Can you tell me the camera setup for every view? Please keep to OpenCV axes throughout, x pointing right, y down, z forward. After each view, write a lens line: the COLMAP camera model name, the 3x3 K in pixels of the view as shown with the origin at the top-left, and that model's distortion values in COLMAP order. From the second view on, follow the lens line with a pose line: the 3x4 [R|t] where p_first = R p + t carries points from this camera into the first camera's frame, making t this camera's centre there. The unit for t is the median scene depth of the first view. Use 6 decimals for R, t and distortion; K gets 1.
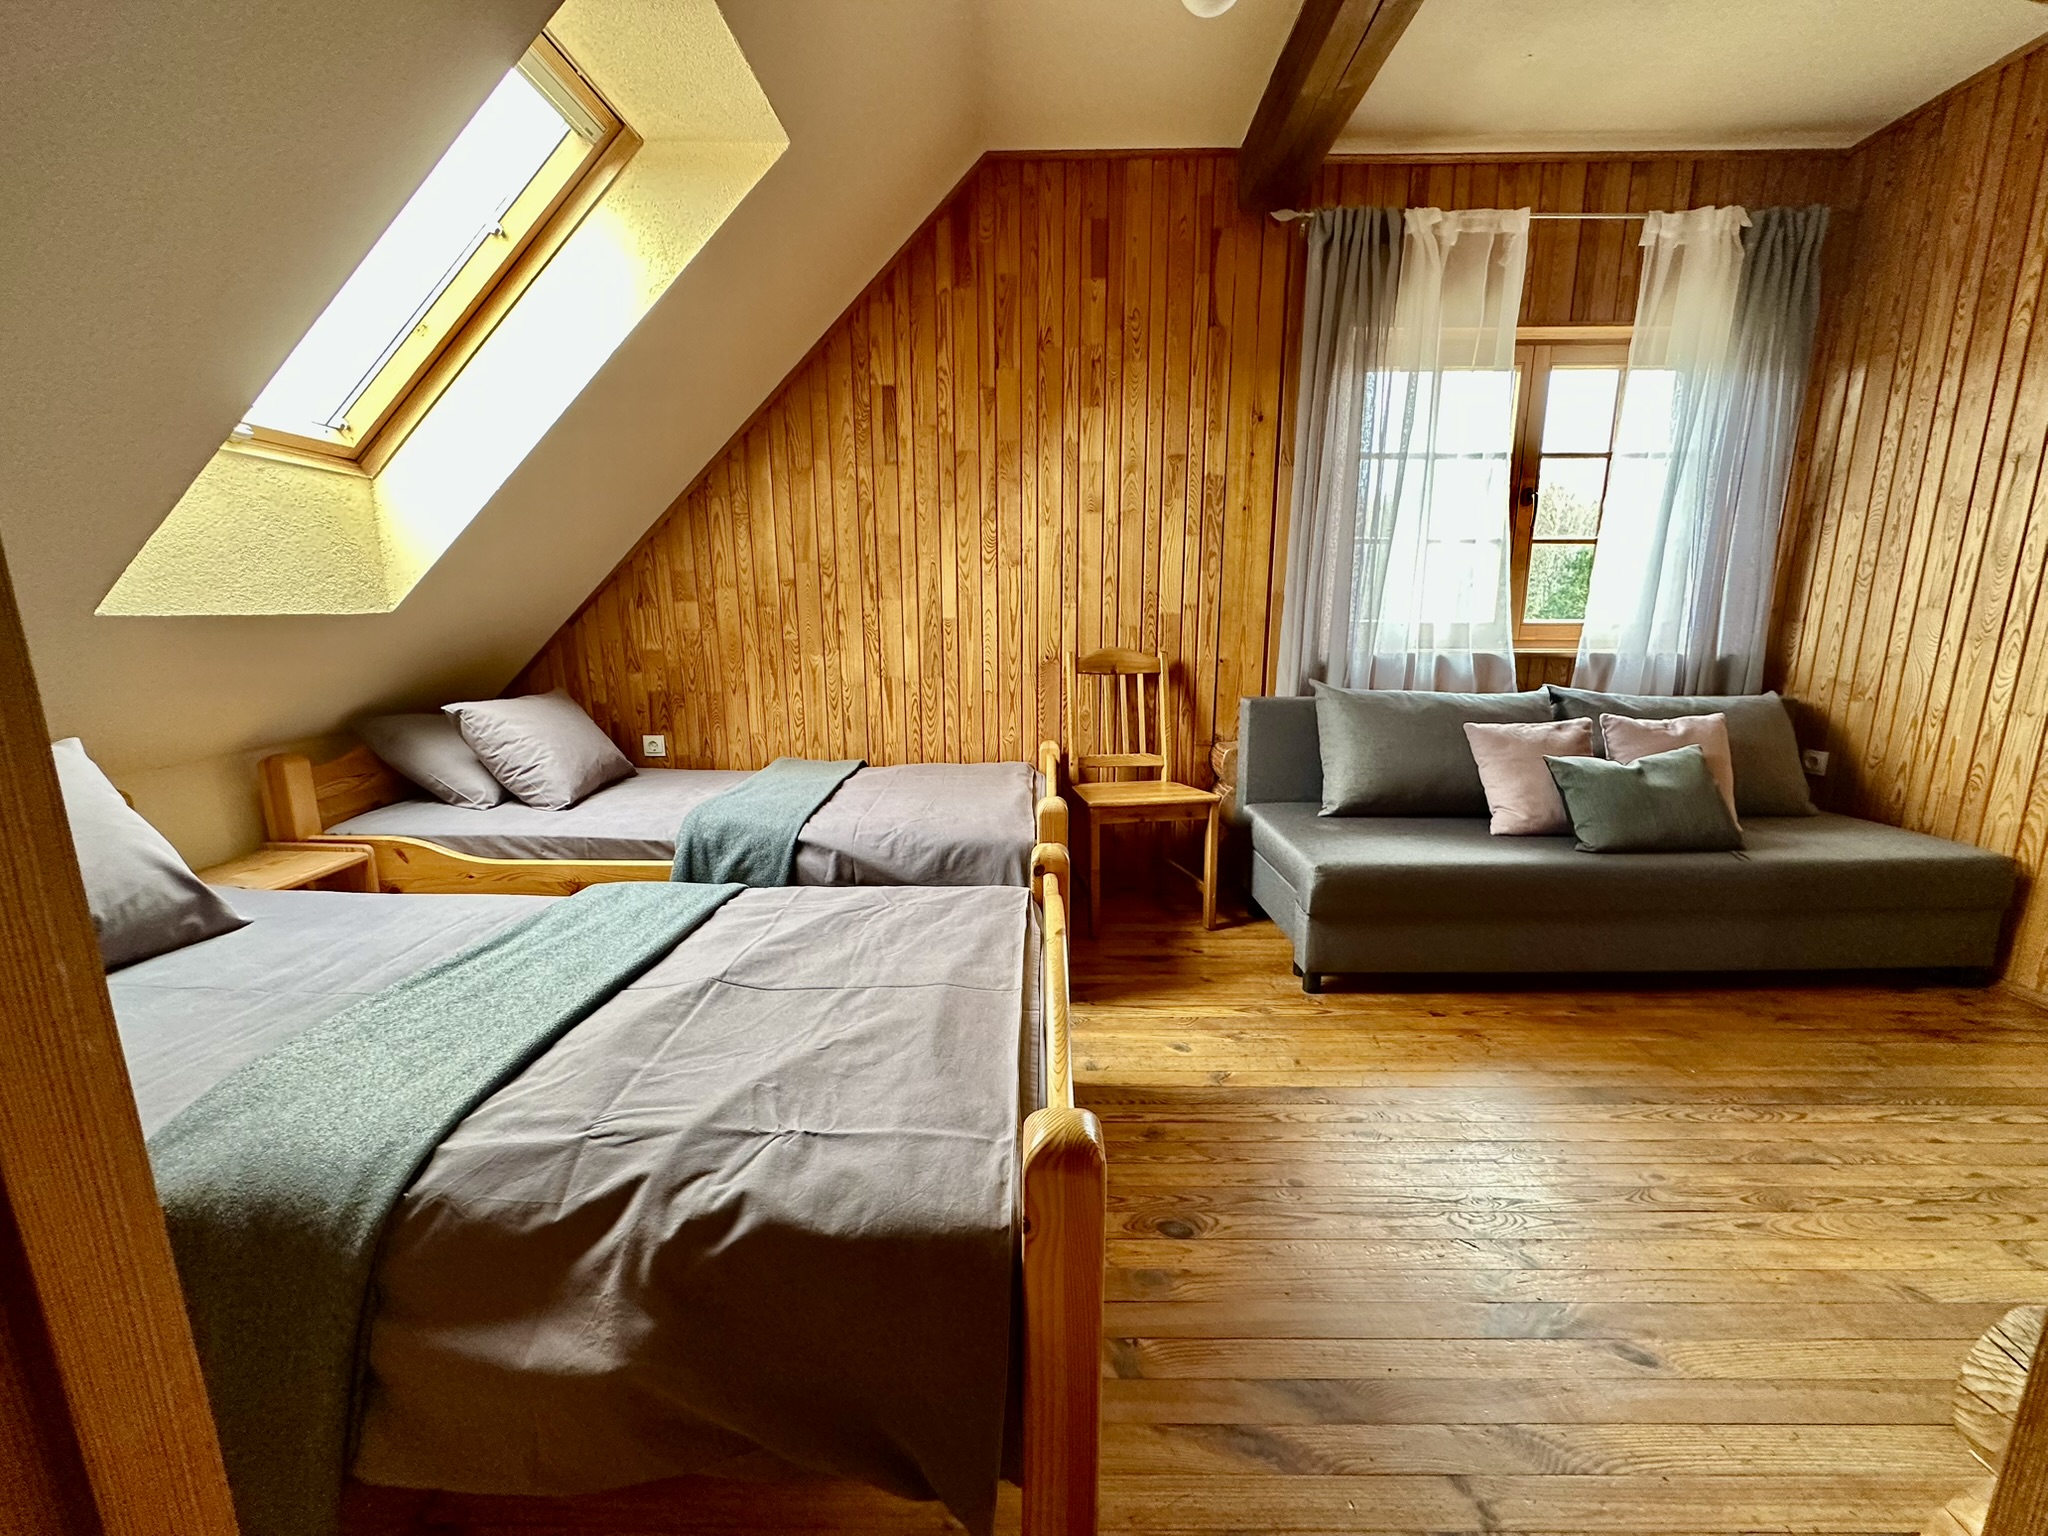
lens RADIAL K [[811.2, 0, 1029.3], [0, 811.2, 767.3], [0, 0, 1]] dist [0.000173, -0.000104]
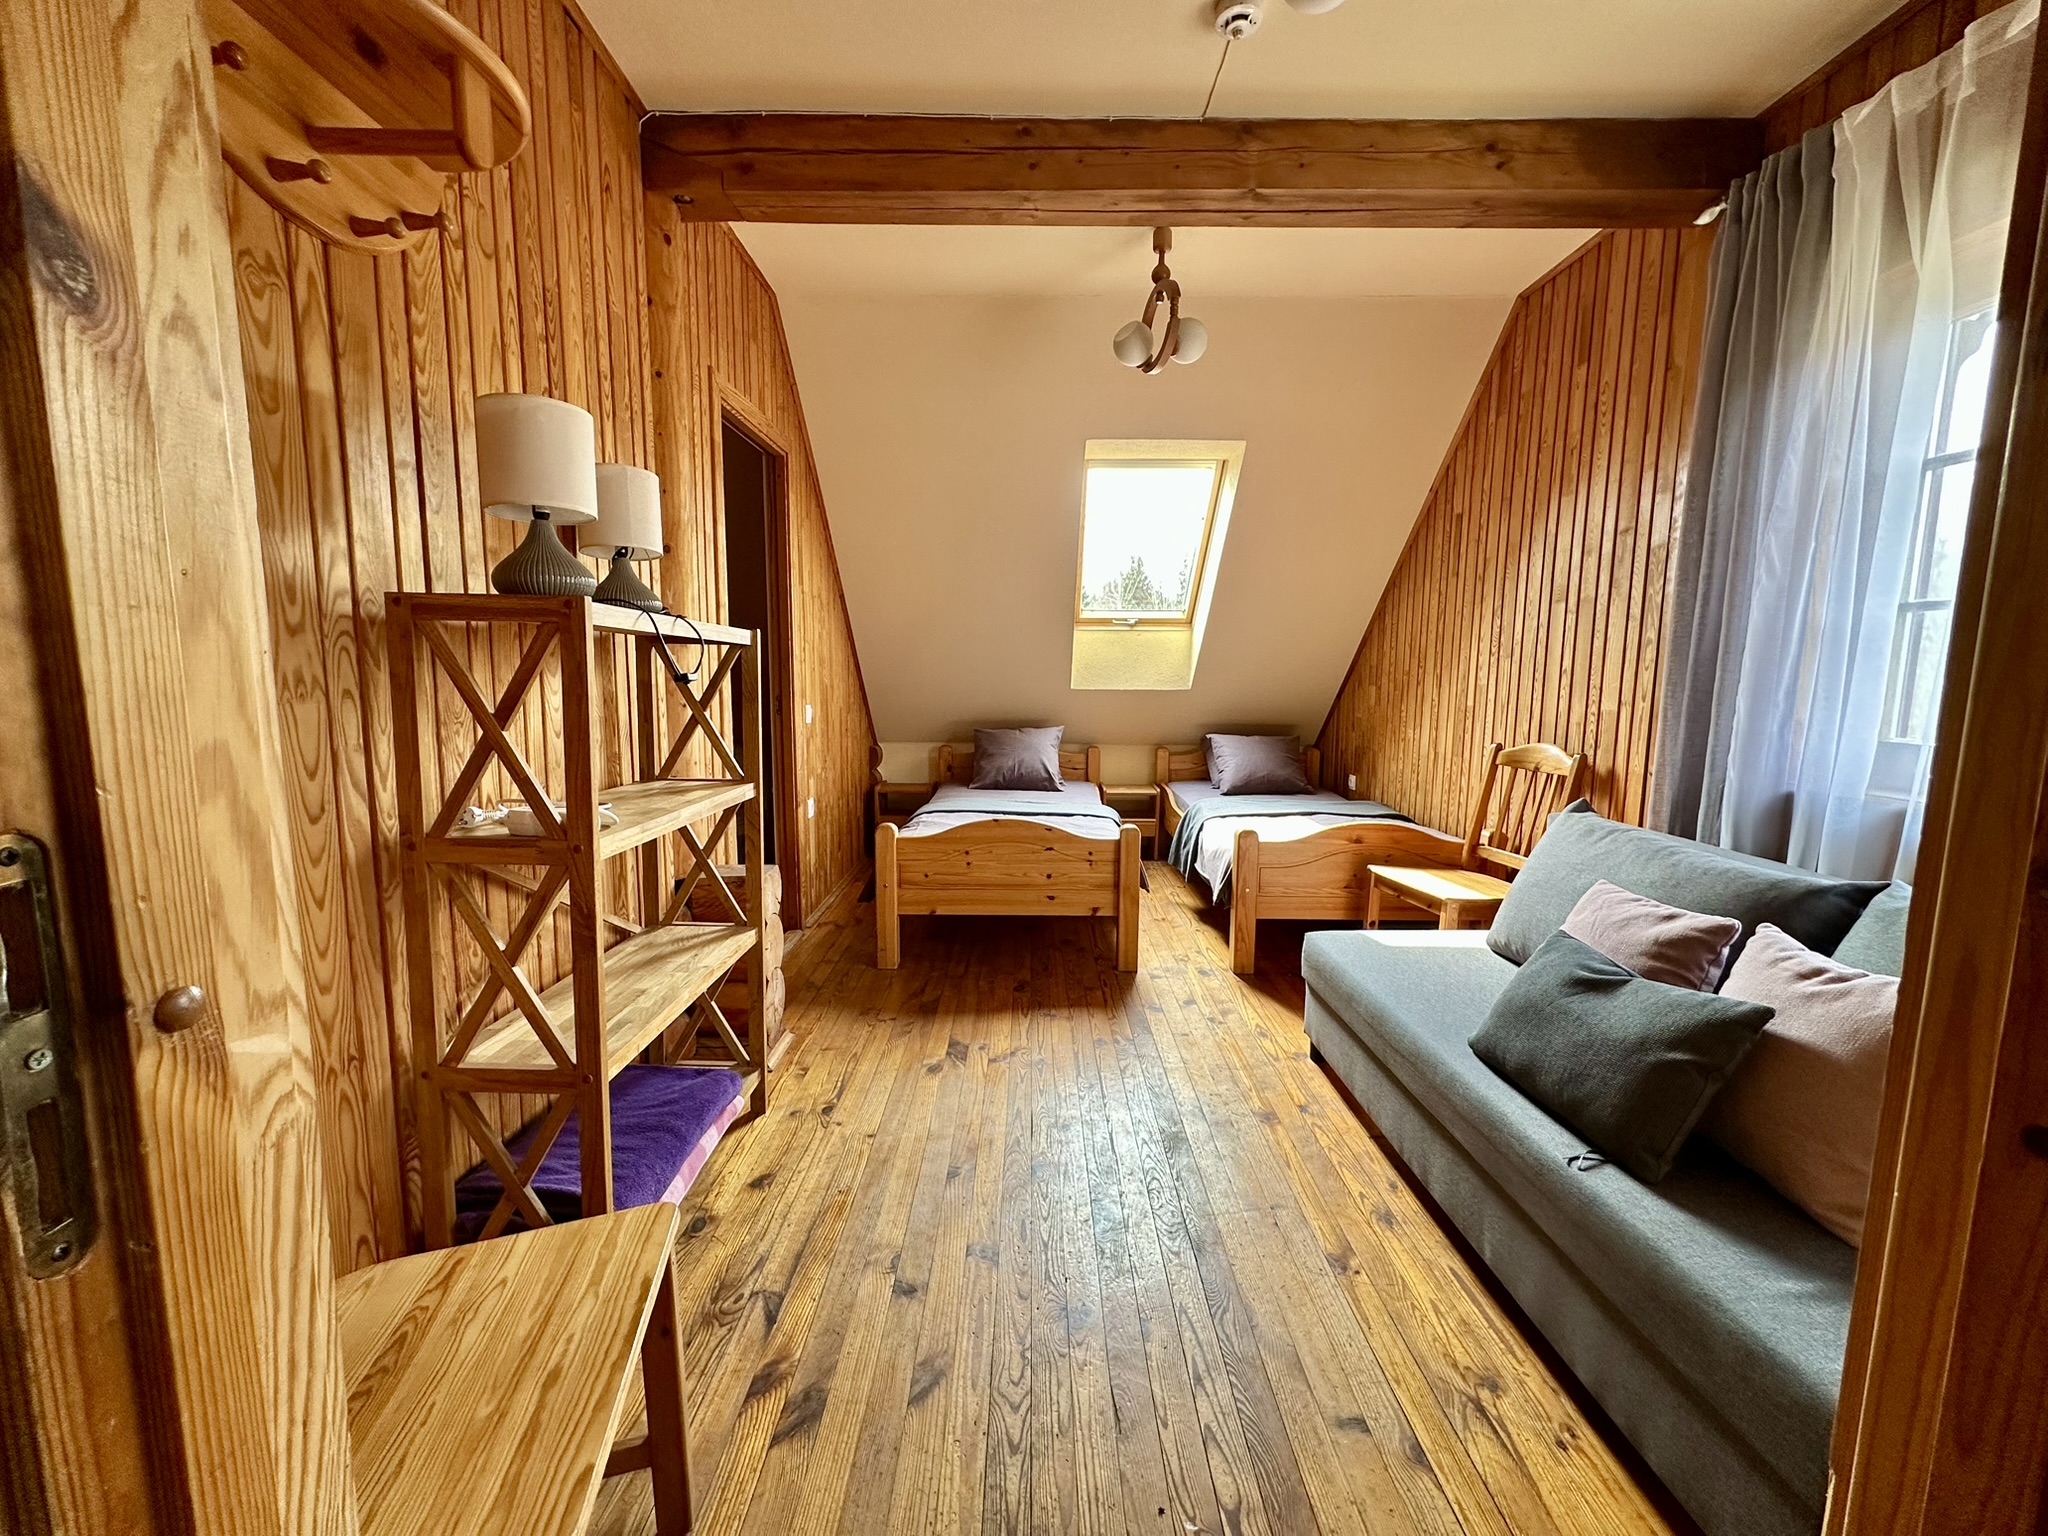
lens RADIAL K [[811.2, 0, 1011.3], [0, 811.2, 757.7], [0, 0, 1]] dist [0.000173, -0.000104]
pose [[0.004215, 0.111994, -0.993700, 1.062333], [-0.205660, 0.972564, 0.108739, -0.111336], [0.978614, 0.203906, 0.027132, 0.394796]]
